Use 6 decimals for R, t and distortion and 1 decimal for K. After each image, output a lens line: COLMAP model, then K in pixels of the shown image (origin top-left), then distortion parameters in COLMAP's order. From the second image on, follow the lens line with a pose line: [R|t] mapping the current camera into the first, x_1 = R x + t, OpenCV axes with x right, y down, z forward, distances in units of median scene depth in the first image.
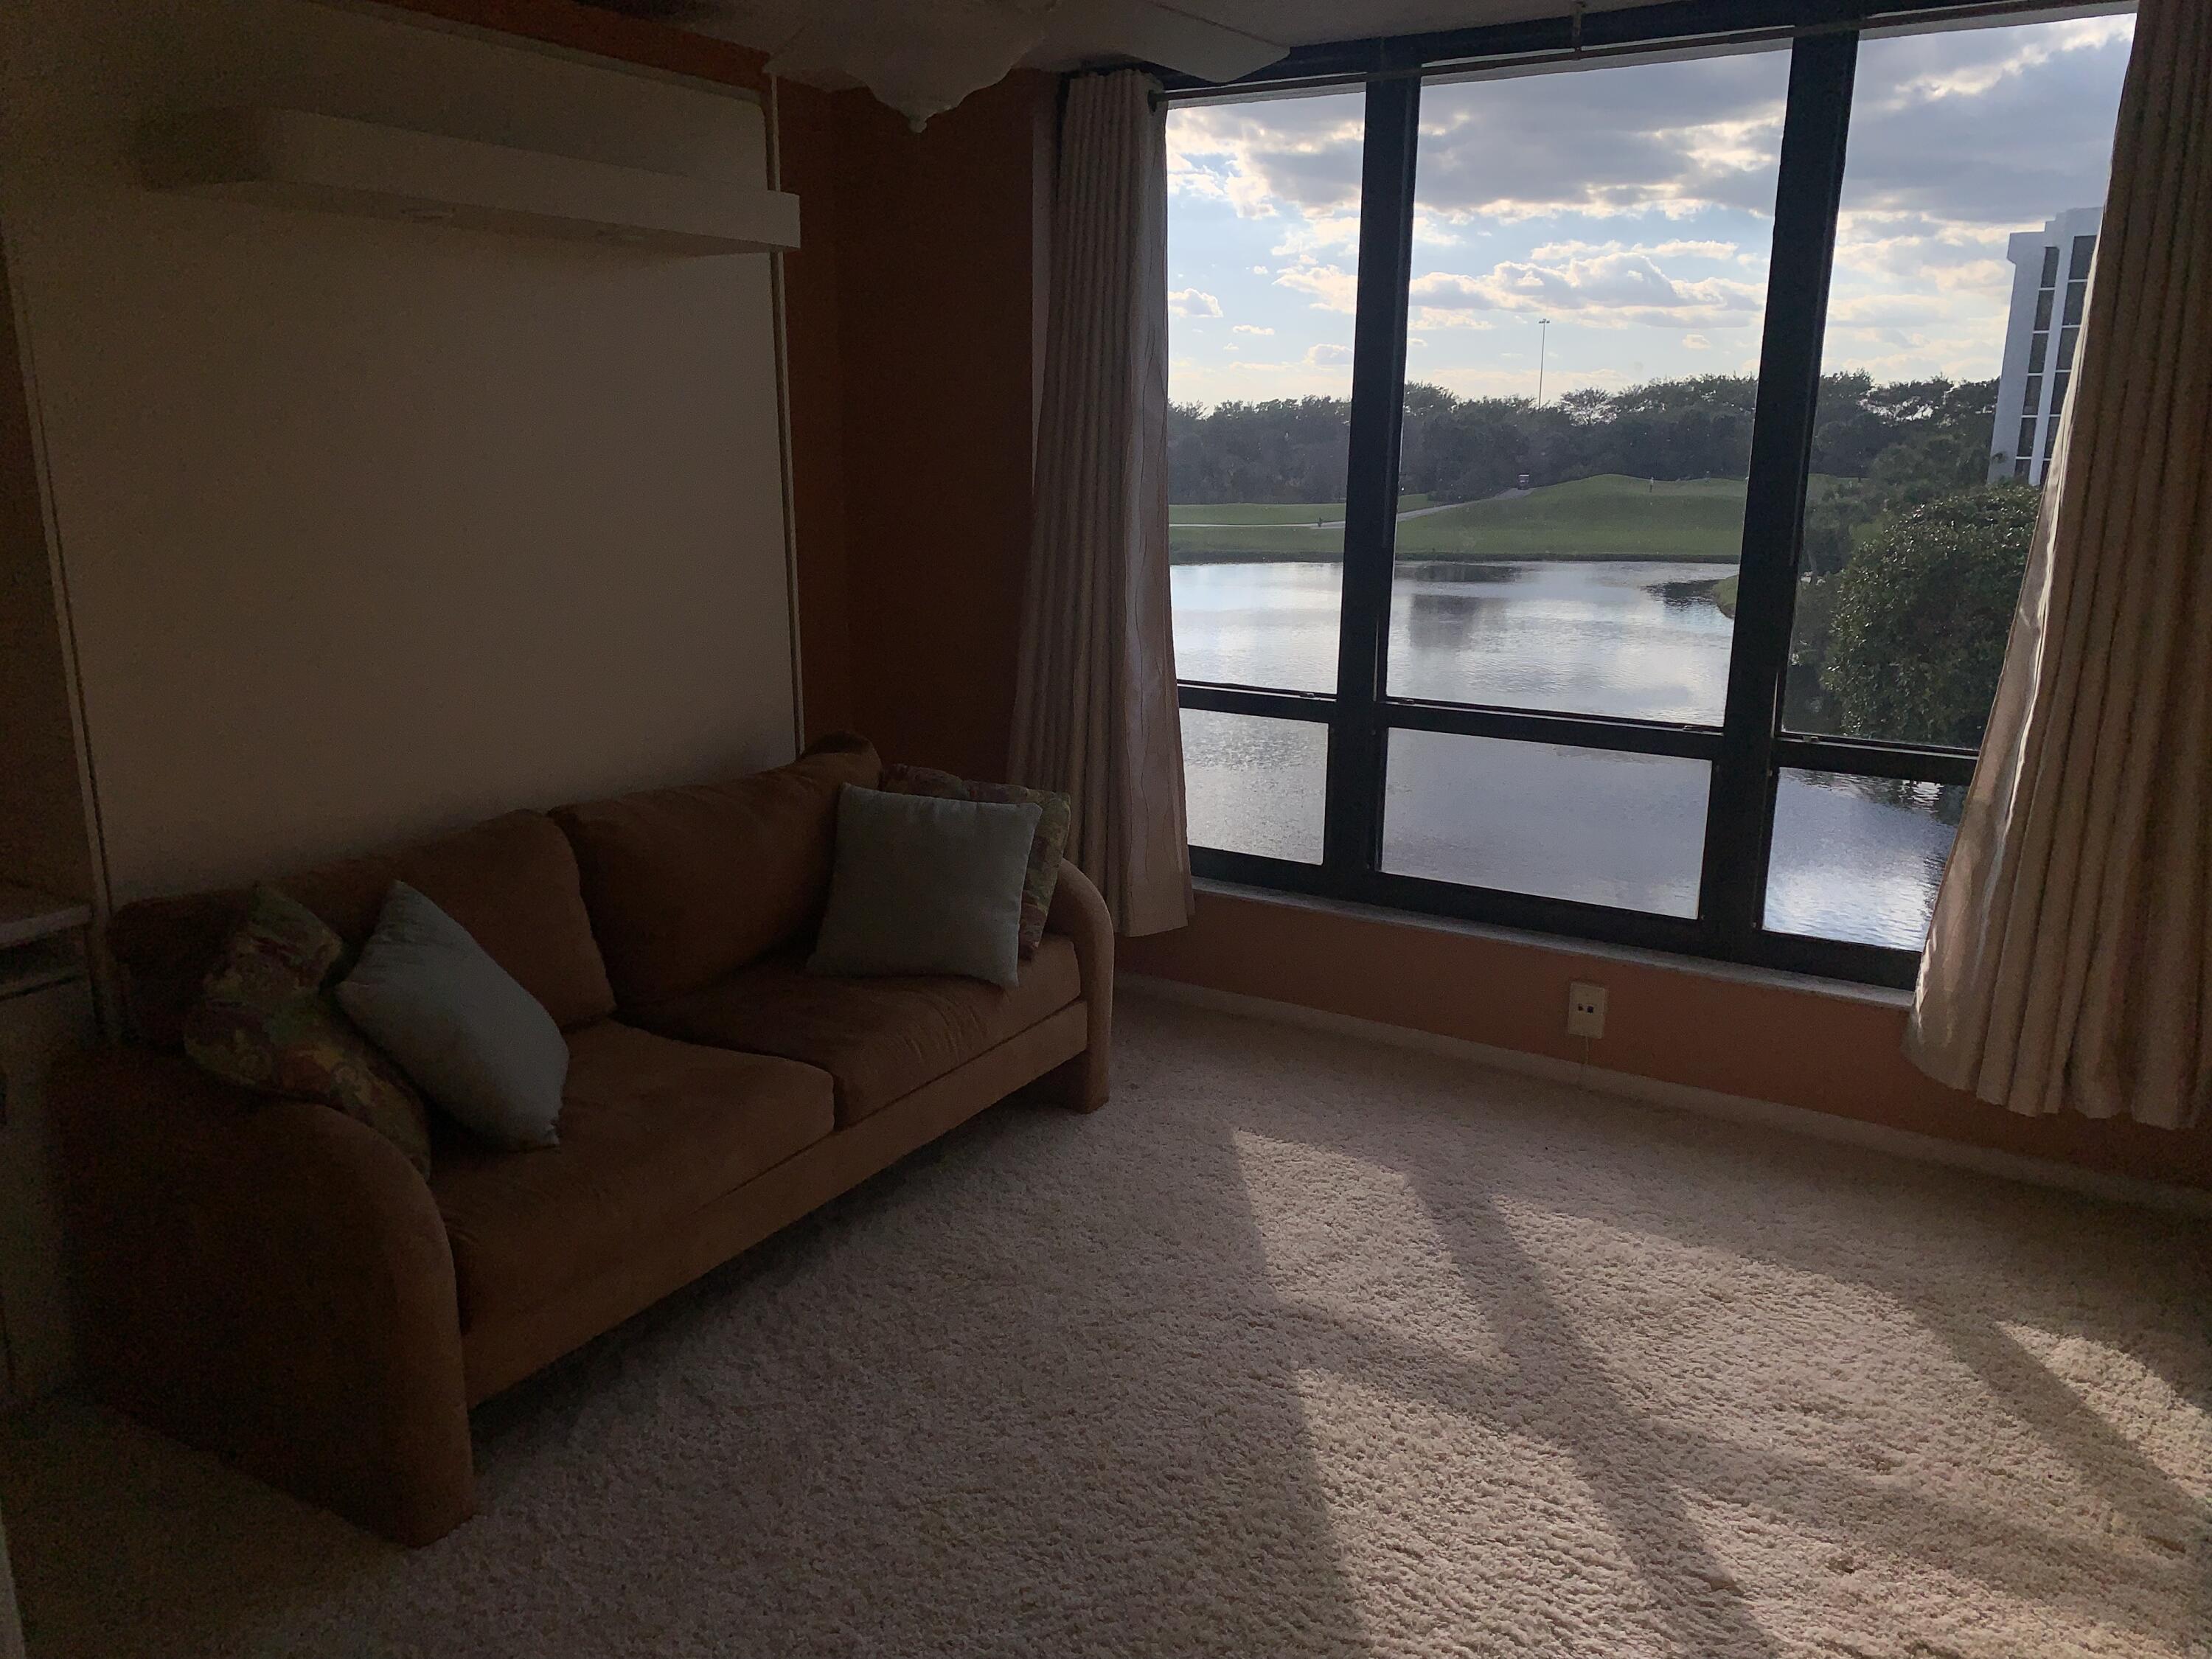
lens RADIAL K [[1666.0, 0, 1102.2], [0, 1666.0, 857.6], [0, 0, 1]] dist [0.000386, -0.054364]
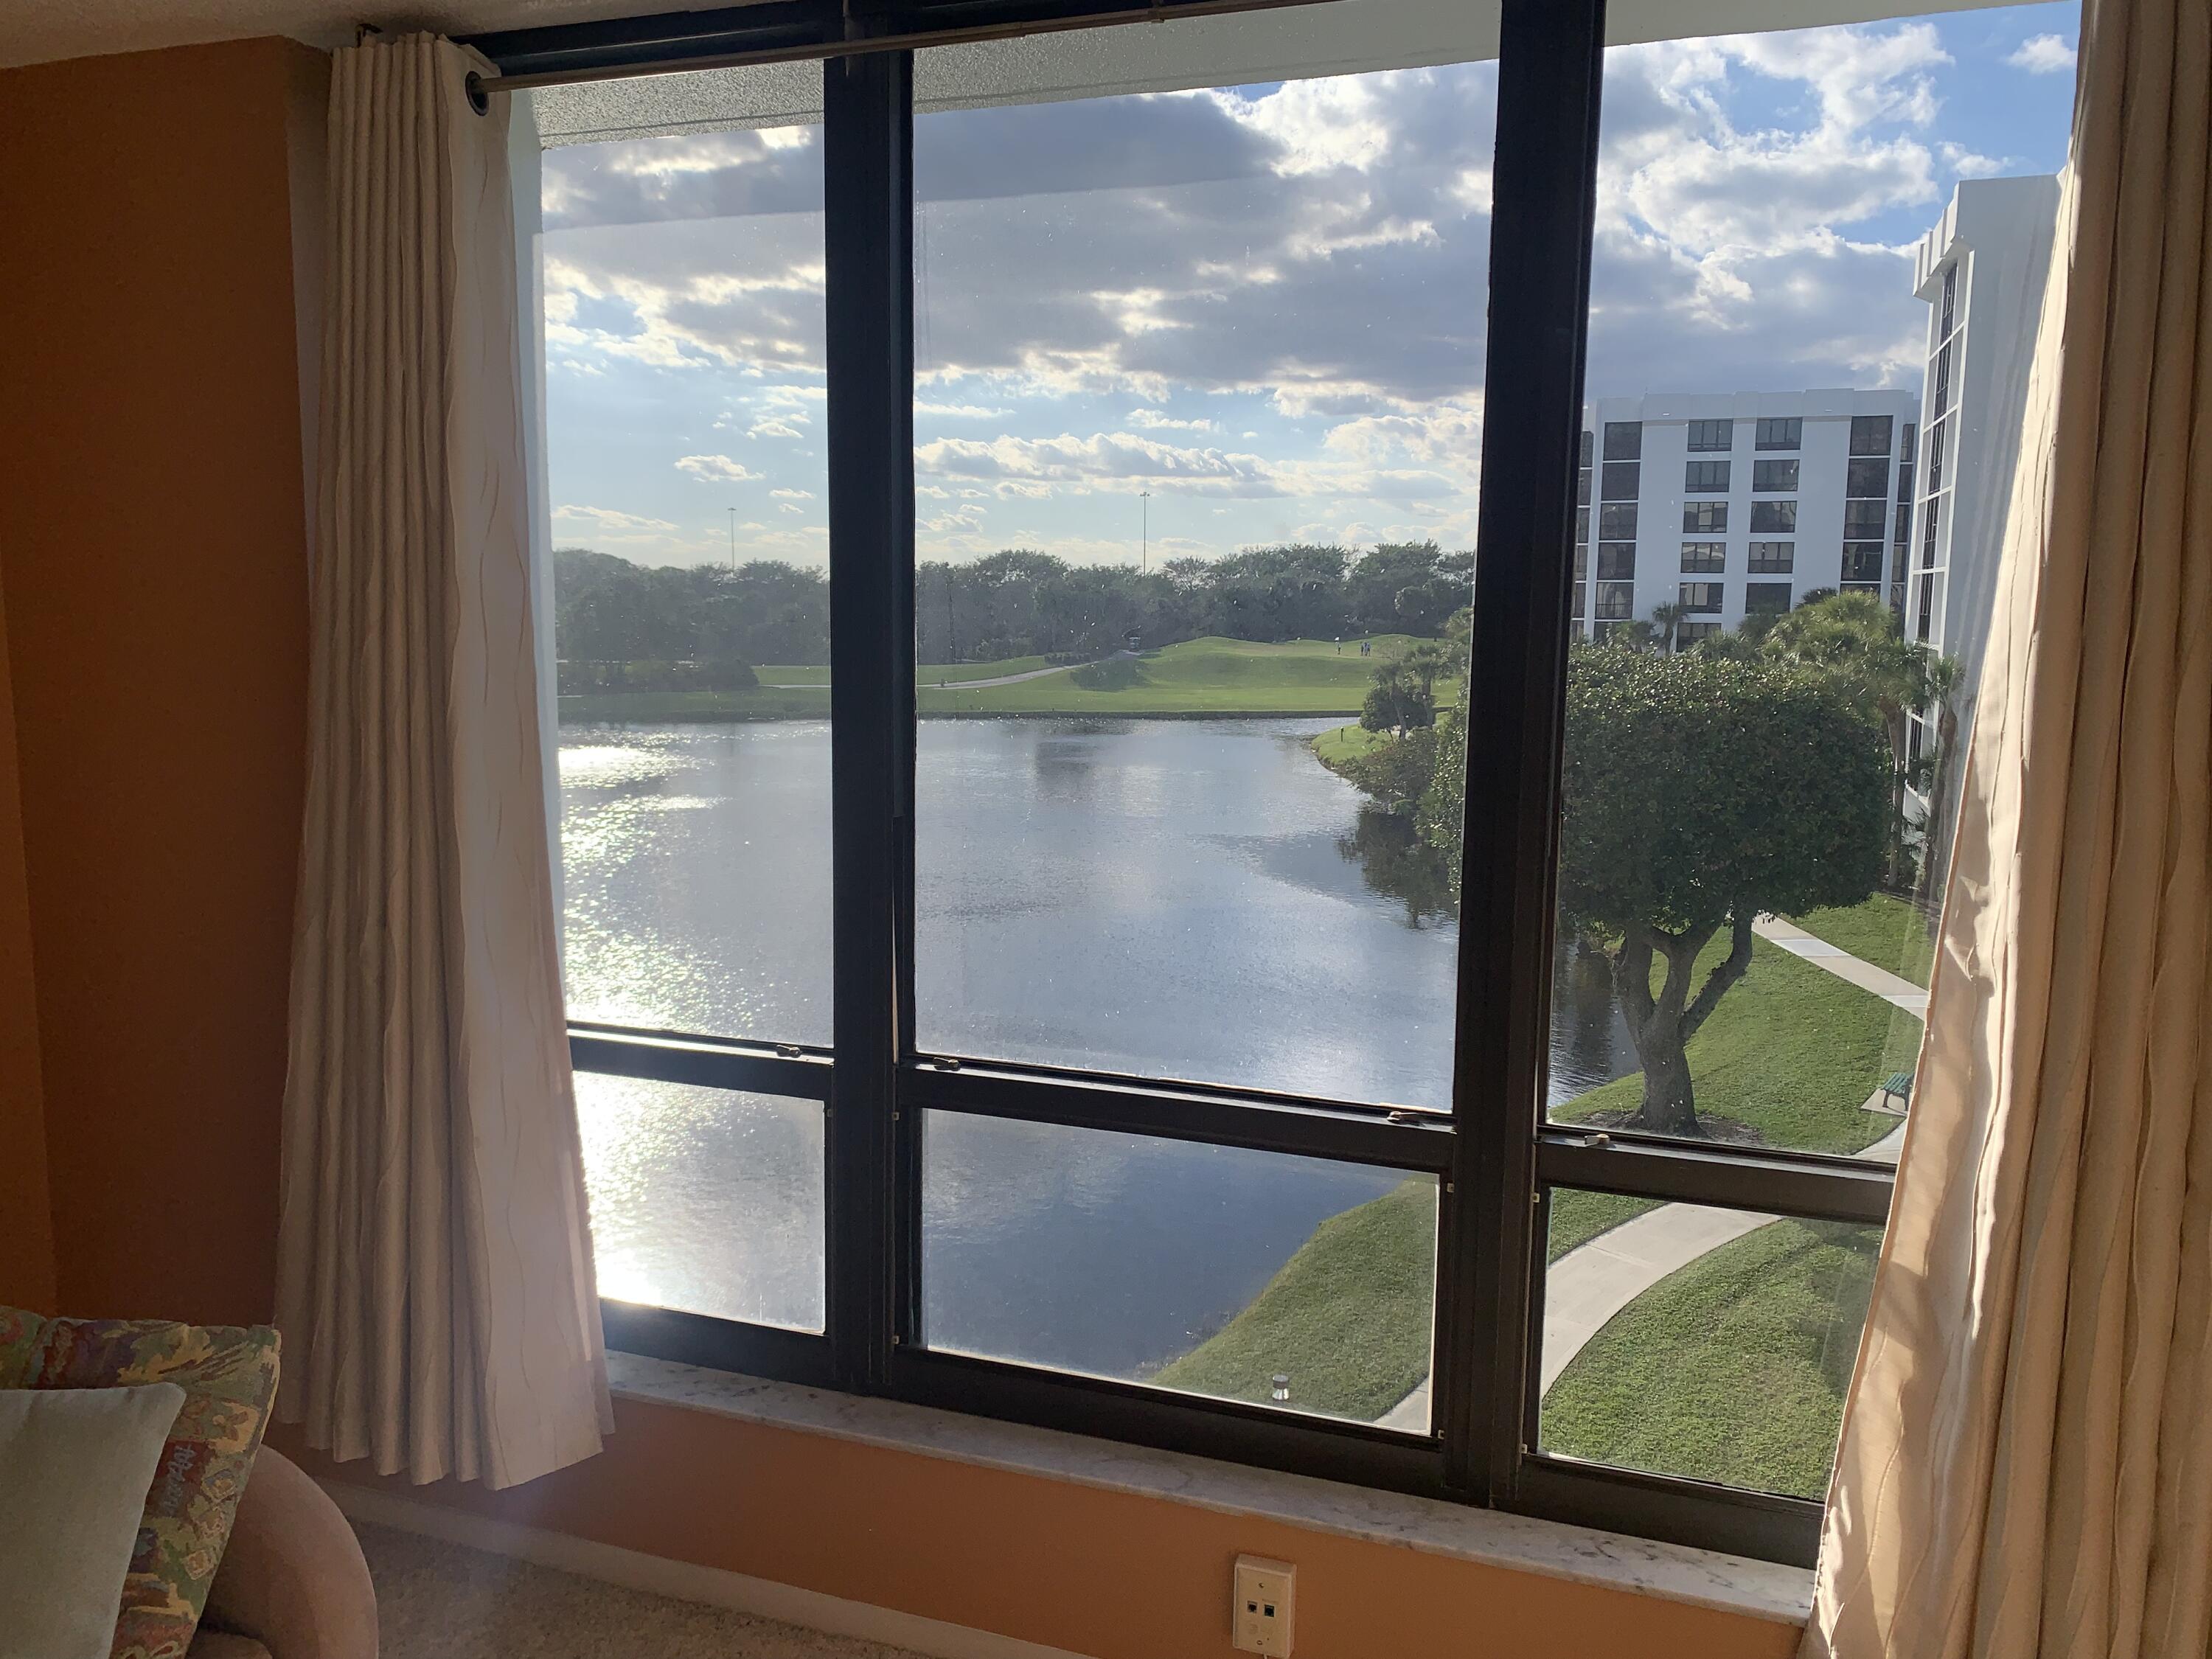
lens RADIAL K [[1650.7, 0, 1130.6], [0, 1650.7, 826.1], [0, 0, 1]] dist [0.061084, -0.159903]
pose [[0.971369, -0.029581, 0.235726, 0.107897], [0.055728, 0.992905, -0.105042, -0.110651], [-0.230946, 0.115171, 0.966126, 0.384909]]
